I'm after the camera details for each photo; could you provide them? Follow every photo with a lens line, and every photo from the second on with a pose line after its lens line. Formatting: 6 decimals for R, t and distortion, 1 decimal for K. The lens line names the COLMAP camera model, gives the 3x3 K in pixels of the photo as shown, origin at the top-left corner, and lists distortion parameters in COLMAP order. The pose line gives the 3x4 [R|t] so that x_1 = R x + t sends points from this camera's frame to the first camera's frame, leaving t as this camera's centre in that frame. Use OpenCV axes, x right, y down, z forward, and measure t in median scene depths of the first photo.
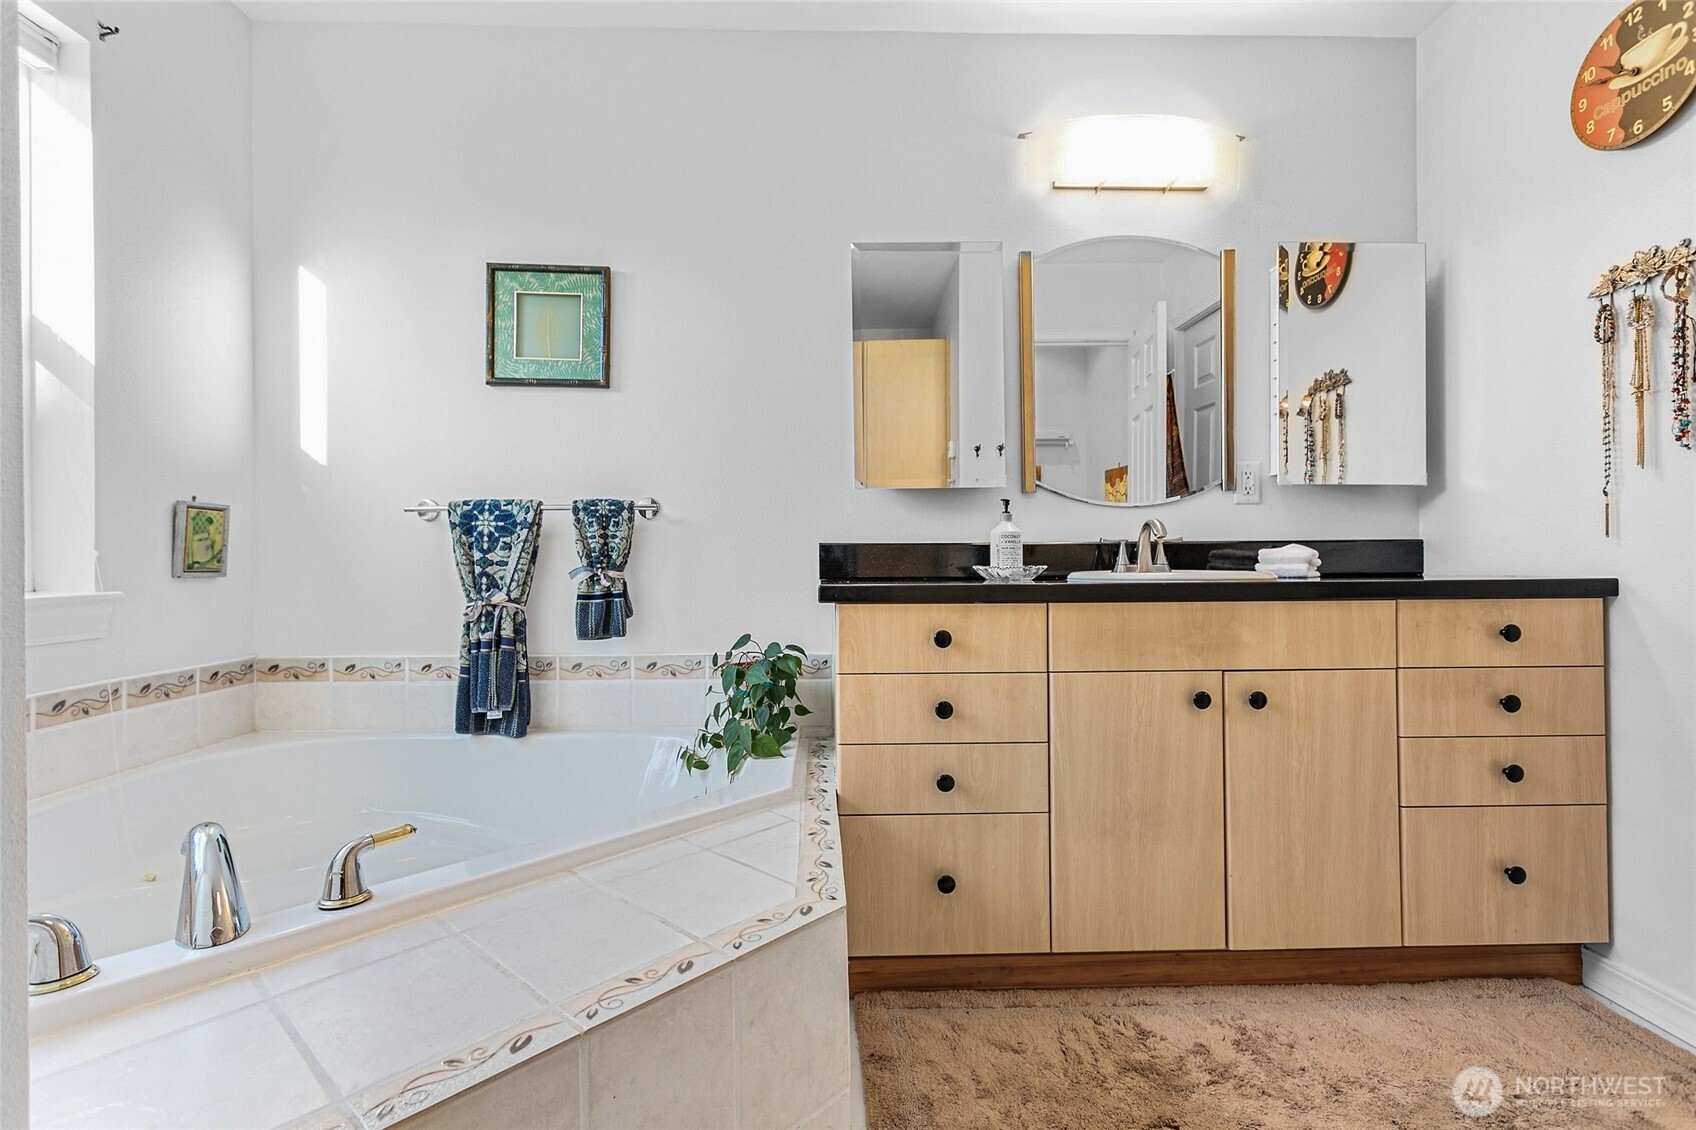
lens RADIAL K [[804.8, 0, 838.2], [0, 804.8, 554.0], [0, 0, 1]] dist [-0.000883, 0.000245]
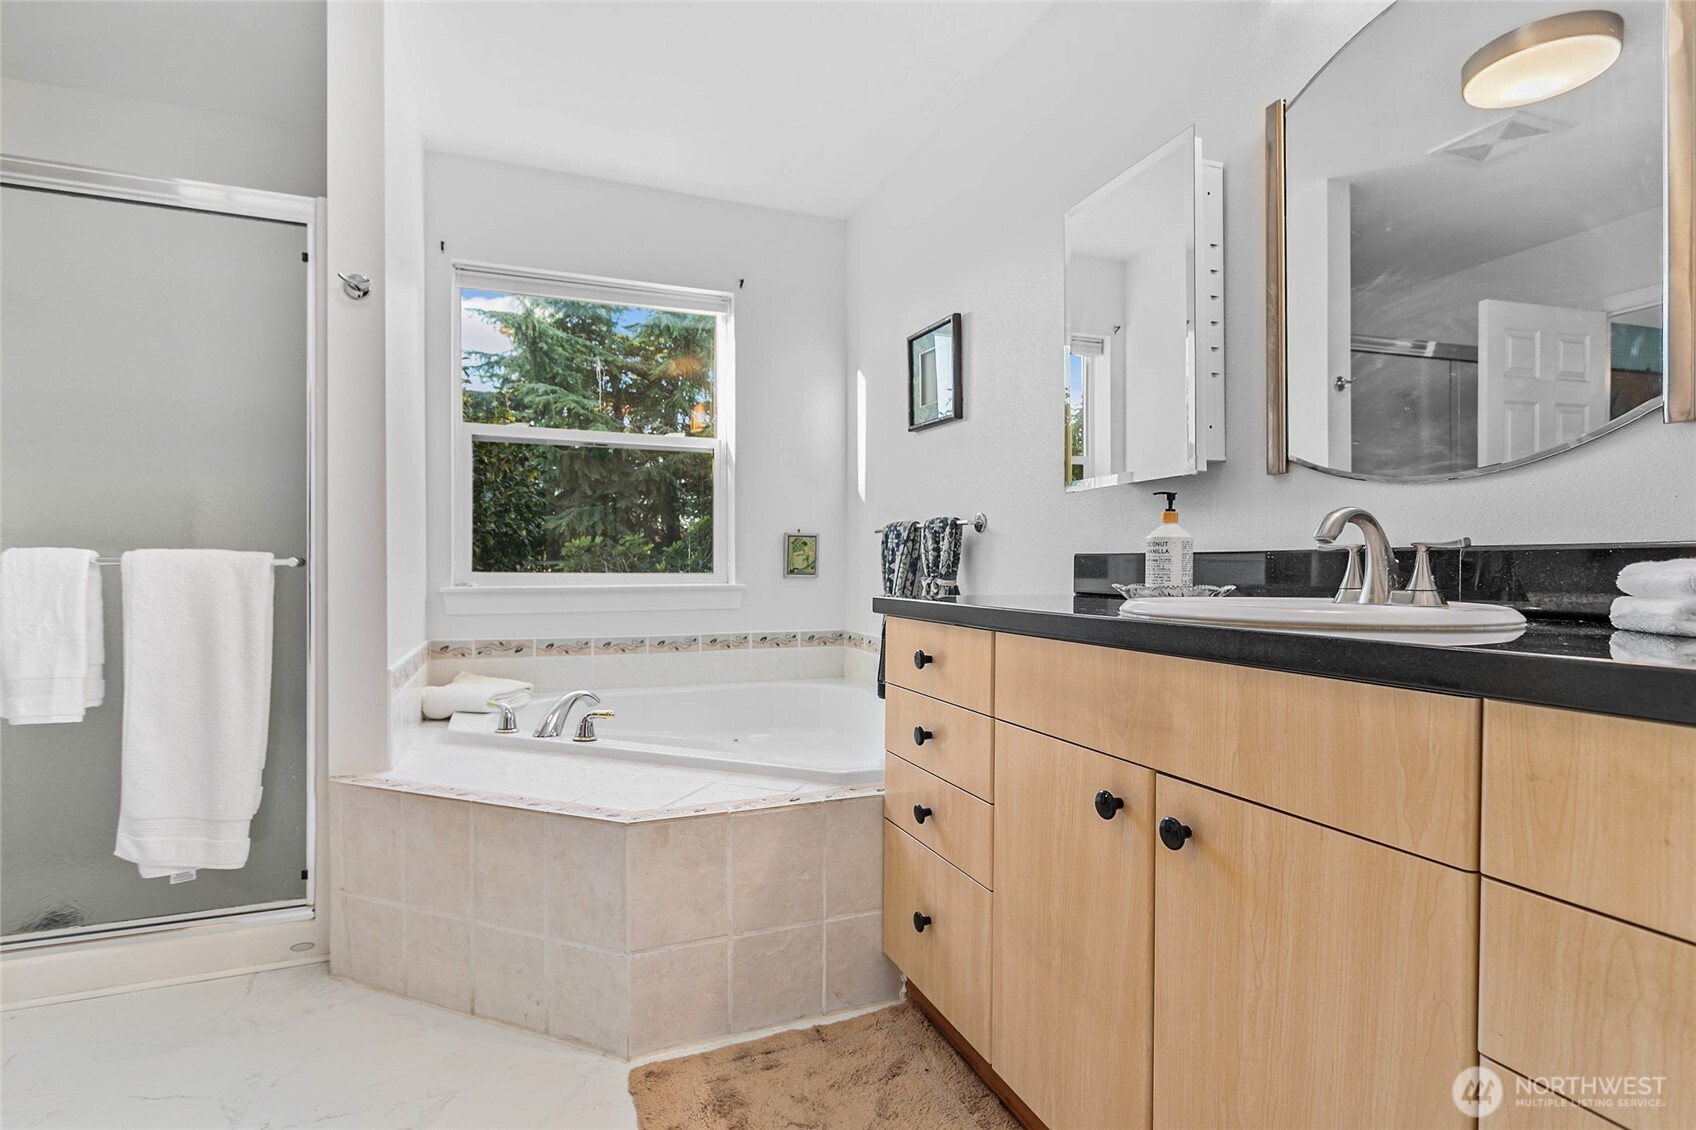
lens RADIAL K [[804.8, 0, 836.6], [0, 804.8, 568.8], [0, 0, 1]] dist [-0.000883, 0.000245]
pose [[0.346504, 0.010280, -0.937992, 0.808660], [0.002875, 0.999924, 0.012021, -0.009174], [0.938044, -0.006862, 0.346448, 0.489312]]
